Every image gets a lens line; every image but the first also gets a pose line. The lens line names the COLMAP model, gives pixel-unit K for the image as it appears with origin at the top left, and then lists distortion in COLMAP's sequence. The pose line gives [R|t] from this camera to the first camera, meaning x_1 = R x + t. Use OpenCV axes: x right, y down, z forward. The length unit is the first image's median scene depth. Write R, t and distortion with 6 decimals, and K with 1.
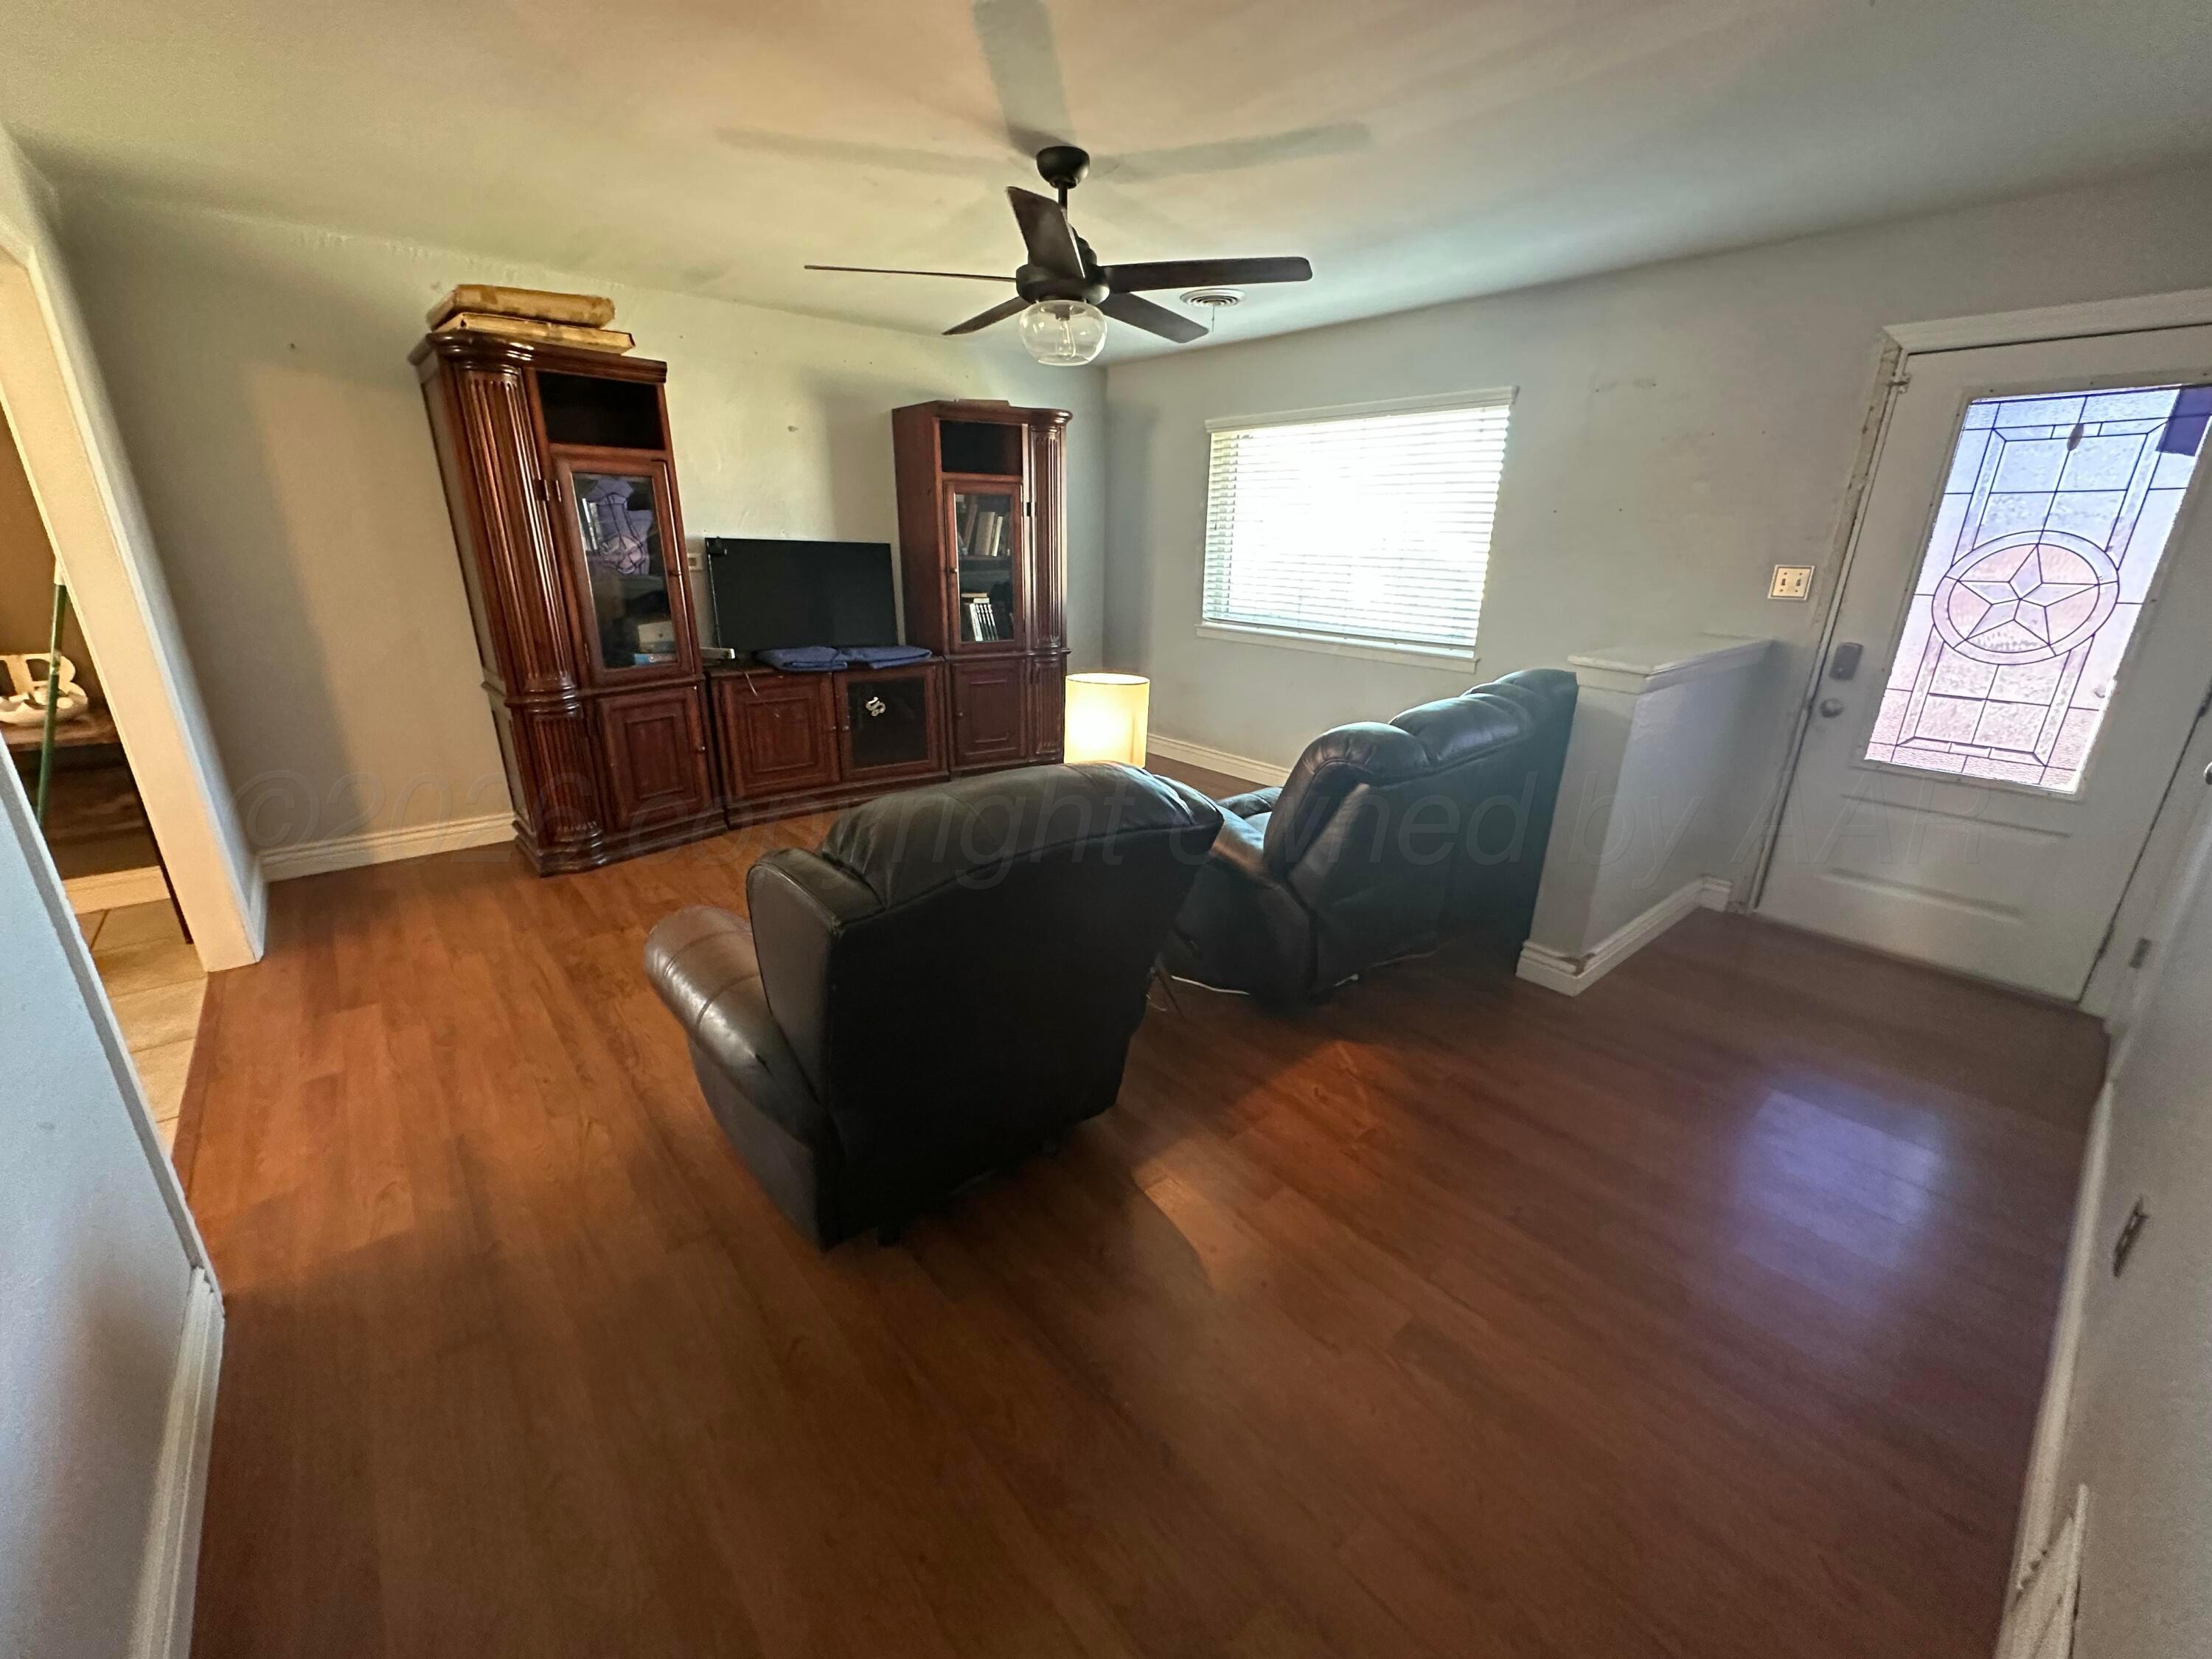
lens RADIAL K [[882.4, 0, 1105.4], [0, 882.4, 833.1], [0, 0, 1]] dist [-0.002103, -0.000018]
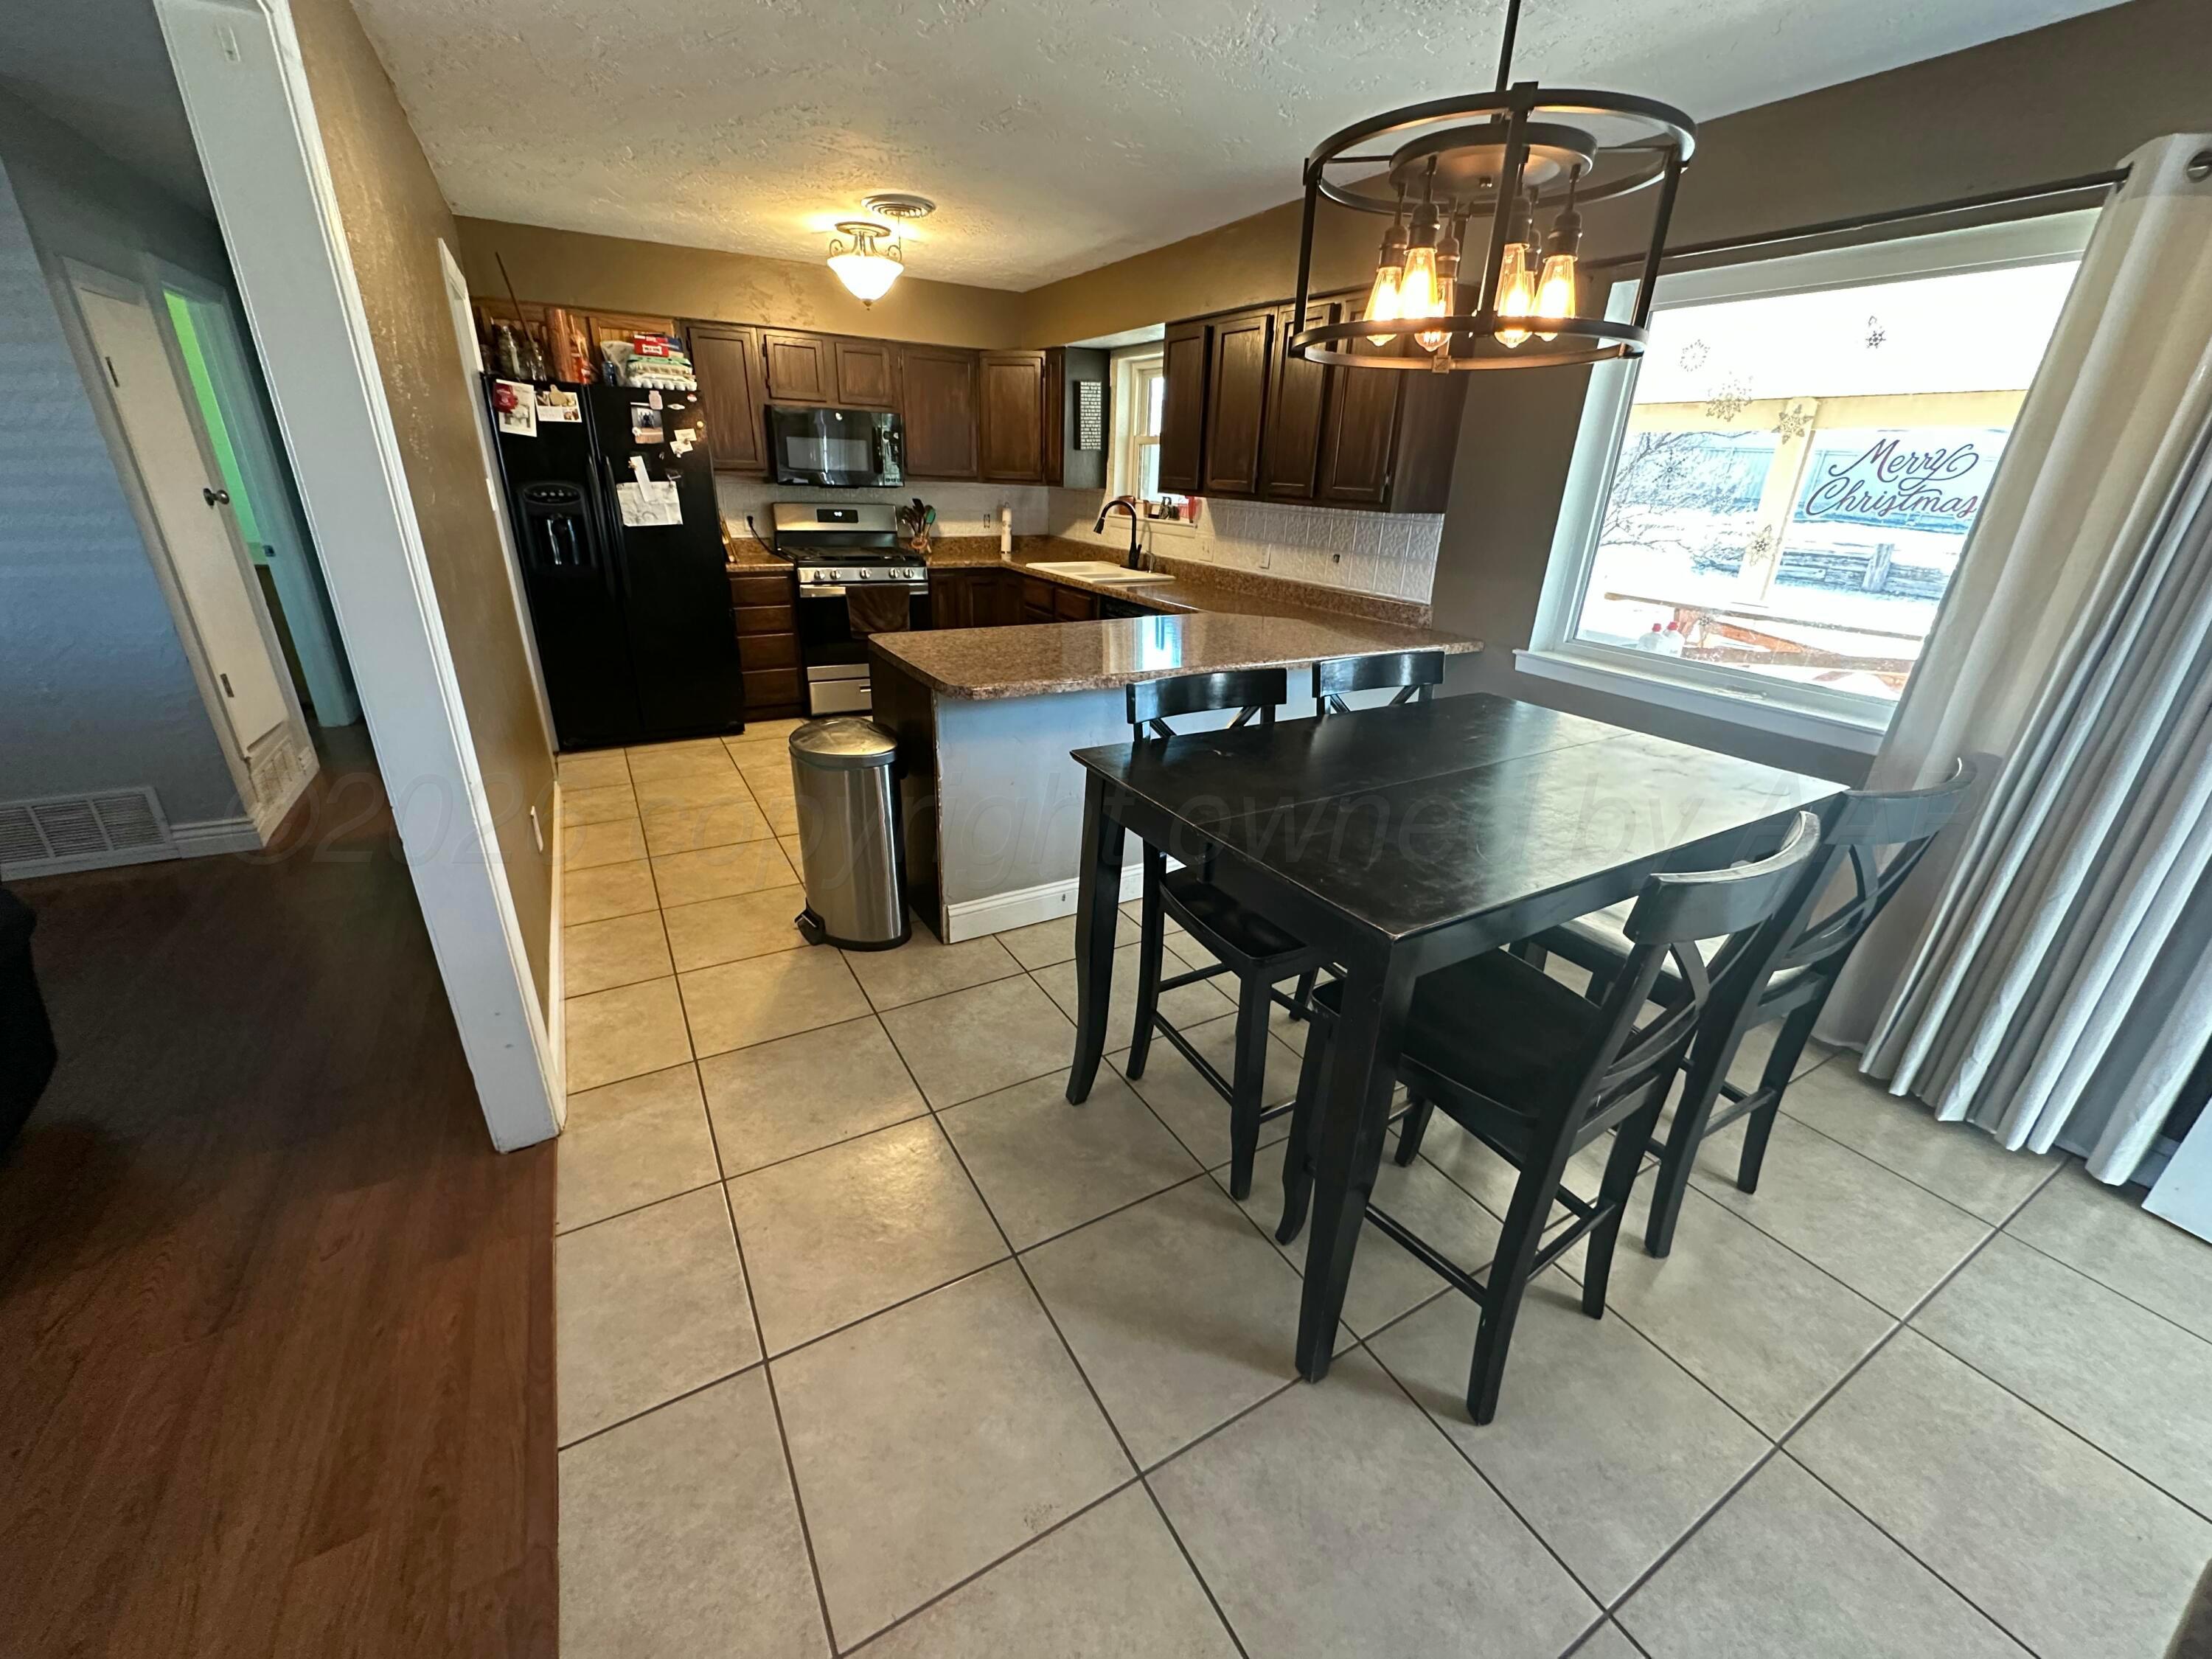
lens RADIAL K [[882.4, 0, 1105.4], [0, 882.4, 833.1], [0, 0, 1]] dist [-0.002103, -0.000018]
pose [[-0.981541, -0.109085, 0.157095, -1.751080], [0.021700, 0.752567, 0.658158, -0.497384], [-0.190019, 0.649418, -0.736308, 1.293724]]
